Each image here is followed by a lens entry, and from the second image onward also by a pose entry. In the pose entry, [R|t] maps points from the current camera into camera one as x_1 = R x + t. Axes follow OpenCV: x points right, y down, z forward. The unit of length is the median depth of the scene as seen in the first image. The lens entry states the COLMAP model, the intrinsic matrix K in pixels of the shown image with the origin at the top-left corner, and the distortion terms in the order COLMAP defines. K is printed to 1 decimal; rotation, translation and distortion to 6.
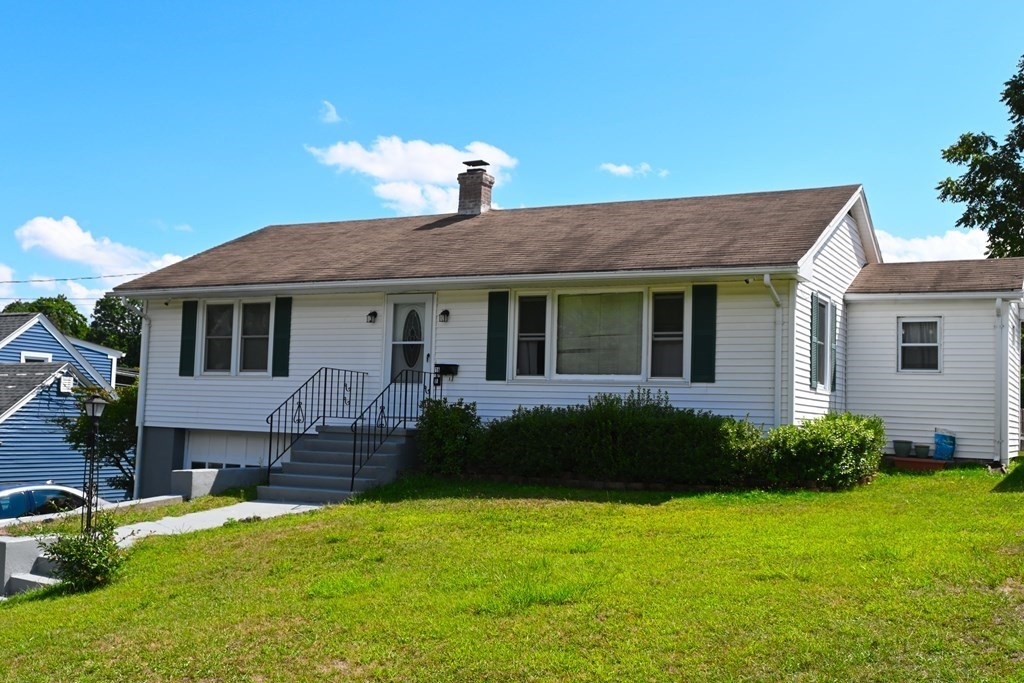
lens RADIAL K [[1102.2, 0, 512.0], [0, 1102.2, 341.5], [0, 0, 1]] dist [0.002849, -0.003509]
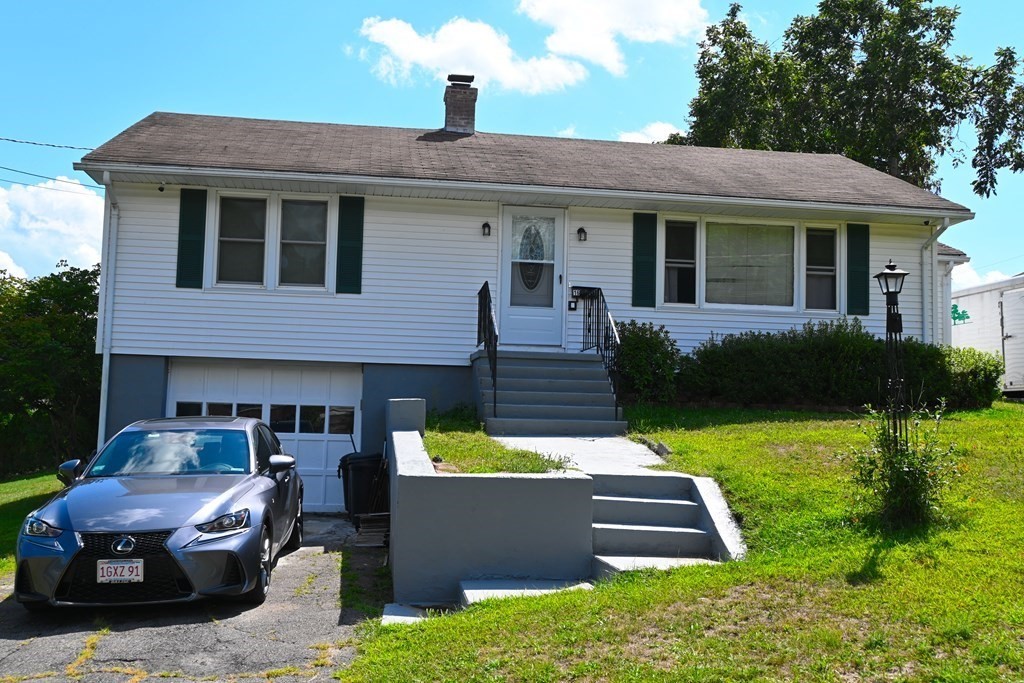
lens RADIAL K [[1024.6, 0, 512.0], [0, 1024.6, 341.5], [0, 0, 1]] dist [-0.005733, 0.002106]
pose [[0.812027, 0.032956, 0.582689, -0.600815], [-0.040845, 0.999165, 0.000410, 0.067507], [-0.582189, -0.024133, 0.812695, 0.345614]]
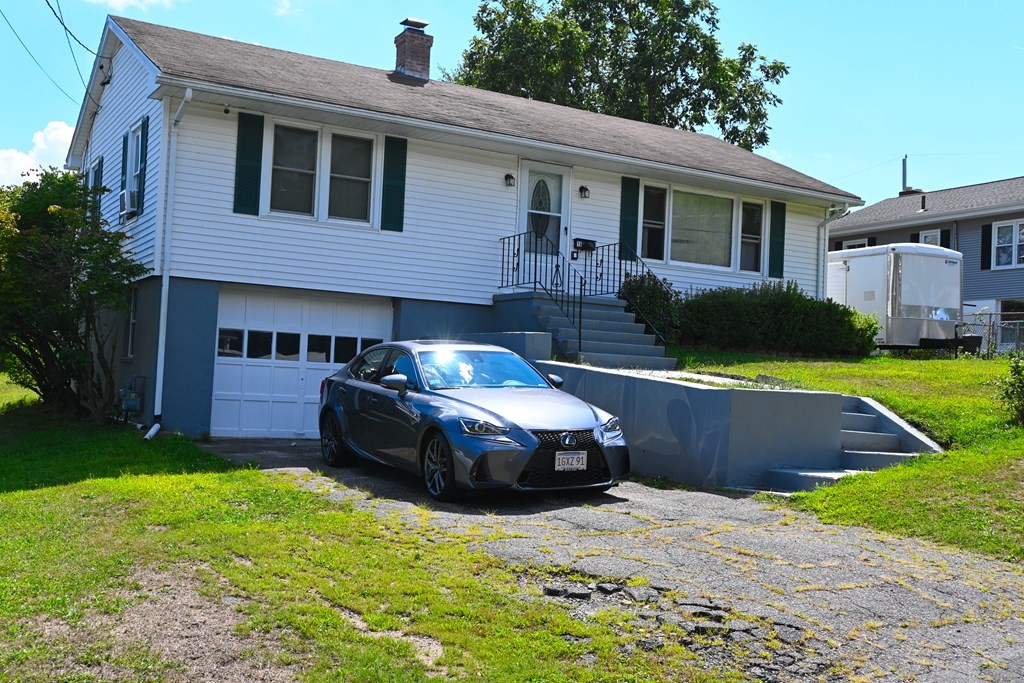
lens RADIAL K [[1102.2, 0, 512.0], [0, 1102.2, 341.5], [0, 0, 1]] dist [0.002849, -0.003509]
pose [[0.528691, 0.028993, 0.848319, -0.956278], [-0.088617, 0.995840, 0.021193, 0.098526], [-0.844176, -0.086380, 0.529061, 0.510078]]
